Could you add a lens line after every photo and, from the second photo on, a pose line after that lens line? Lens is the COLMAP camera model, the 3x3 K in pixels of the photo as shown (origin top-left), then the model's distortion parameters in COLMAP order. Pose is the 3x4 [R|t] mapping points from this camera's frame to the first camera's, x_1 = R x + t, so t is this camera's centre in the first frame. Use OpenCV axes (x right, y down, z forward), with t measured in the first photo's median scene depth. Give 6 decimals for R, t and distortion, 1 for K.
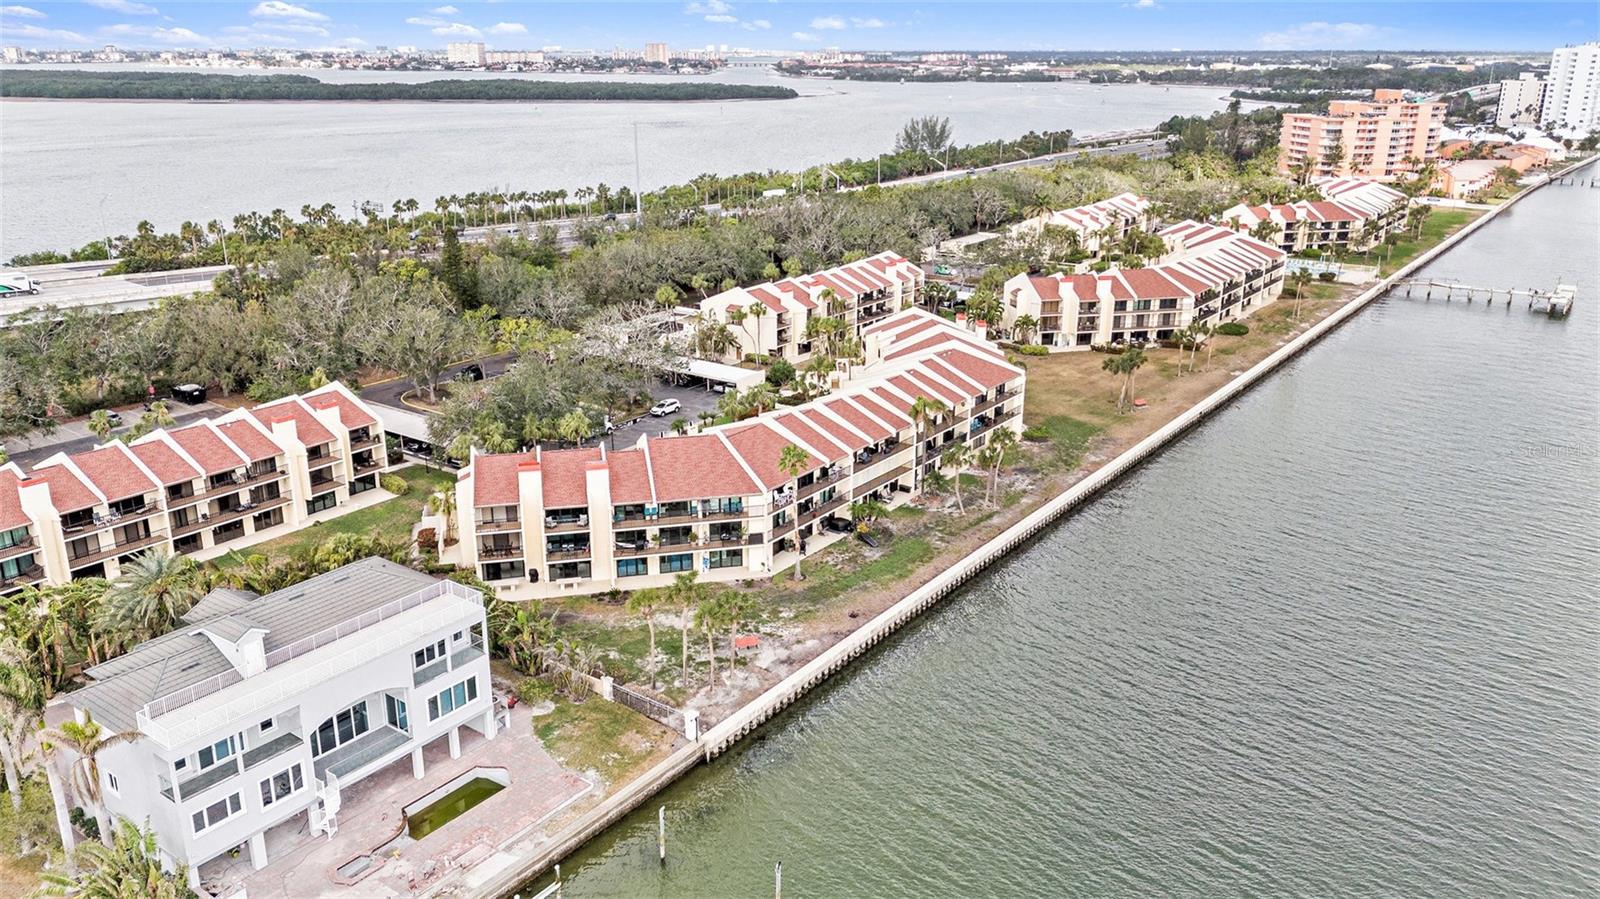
lens RADIAL K [[1179.6, 0, 800.0], [0, 1179.6, 449.5], [0, 0, 1]] dist [0.000190, -0.007603]
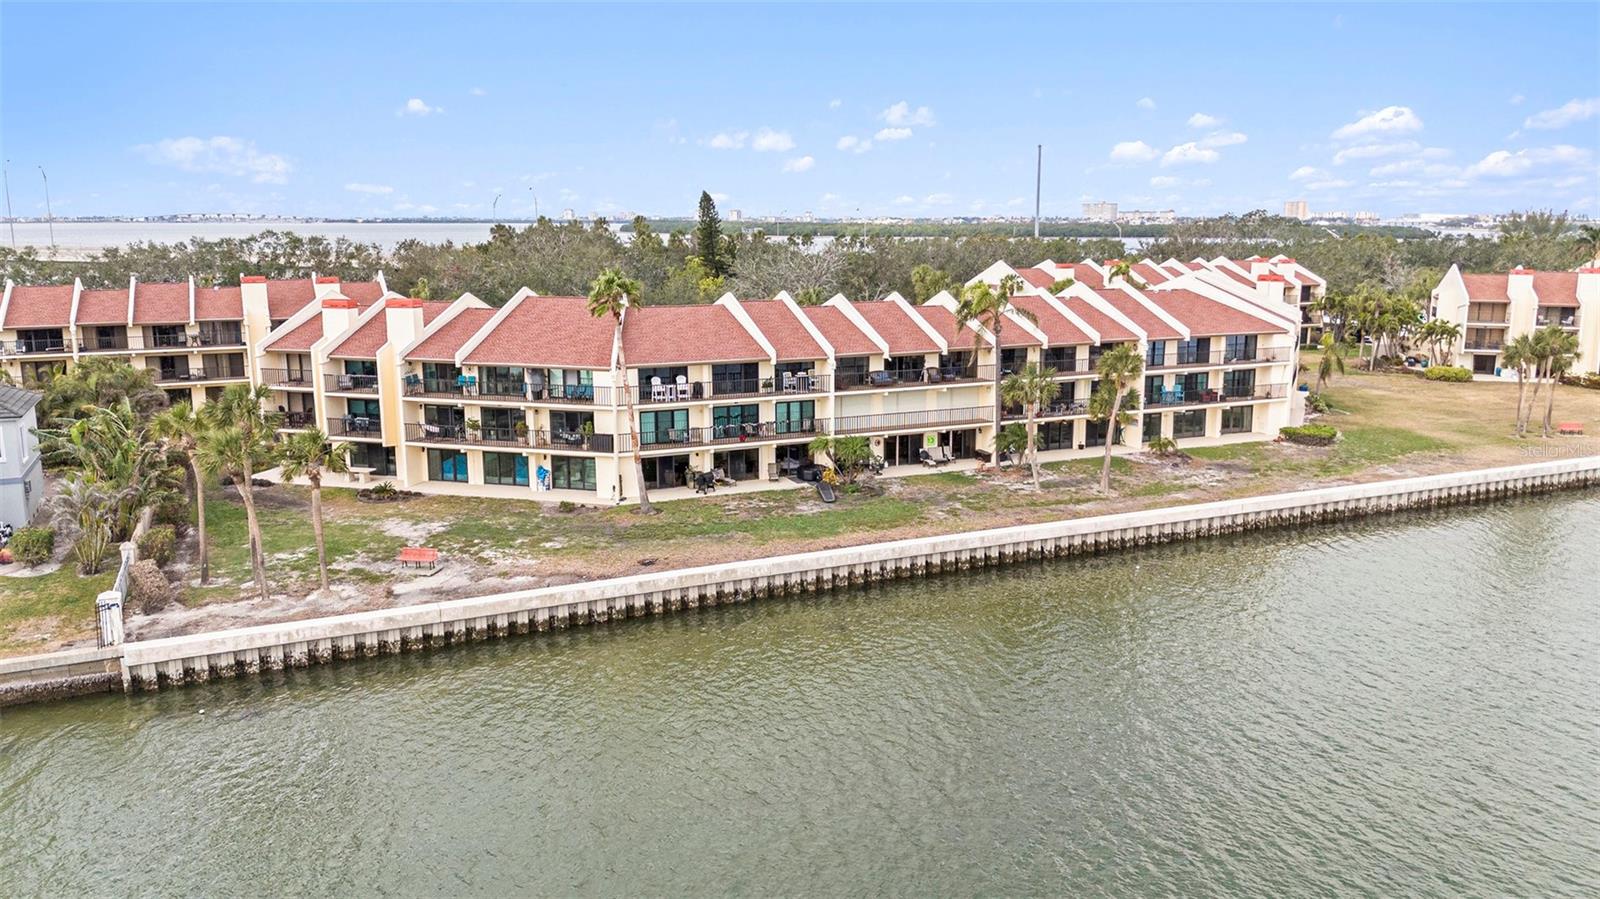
lens RADIAL K [[1172.0, 0, 830.2], [0, 1172.0, 450.7], [0, 0, 1]] dist [0.075357, -0.085305]
pose [[0.880076, 0.095920, -0.465044, 0.298330], [-0.156525, 0.983247, -0.093412, 0.099386], [0.448293, 0.155001, 0.880345, 0.416880]]
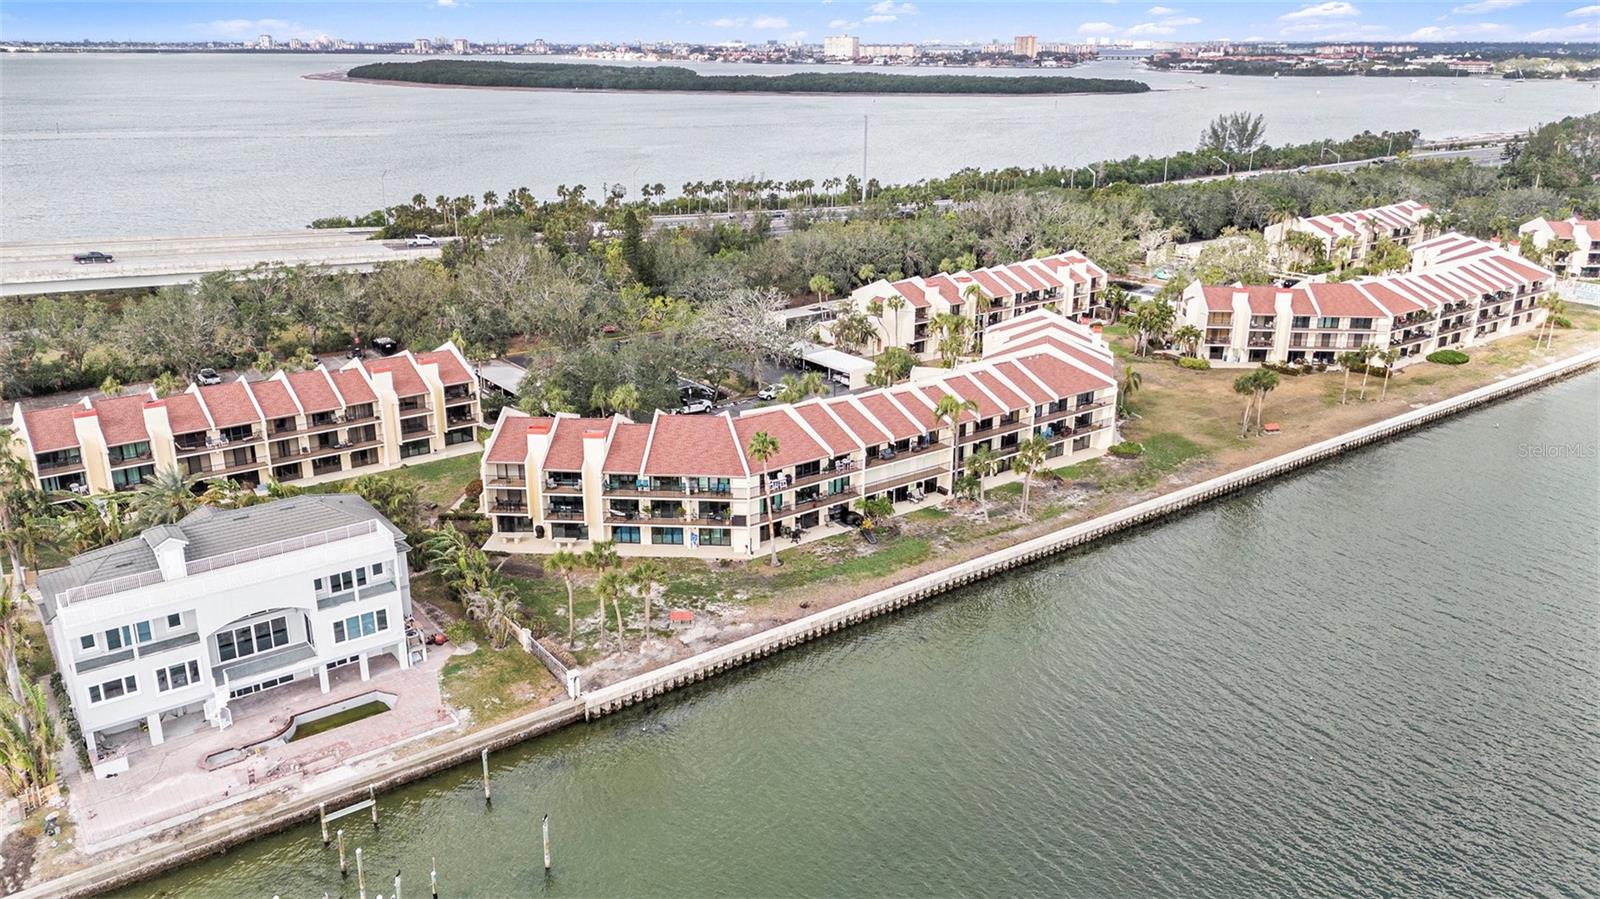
lens RADIAL K [[1171.1, 0, 800.0], [0, 1171.1, 449.5], [0, 0, 1]] dist [0.053408, -0.091437]
pose [[0.955210, 0.094052, -0.280585, 0.241868], [-0.092506, 0.995535, 0.018781, -0.007957], [0.281099, 0.008015, 0.959645, 0.031692]]
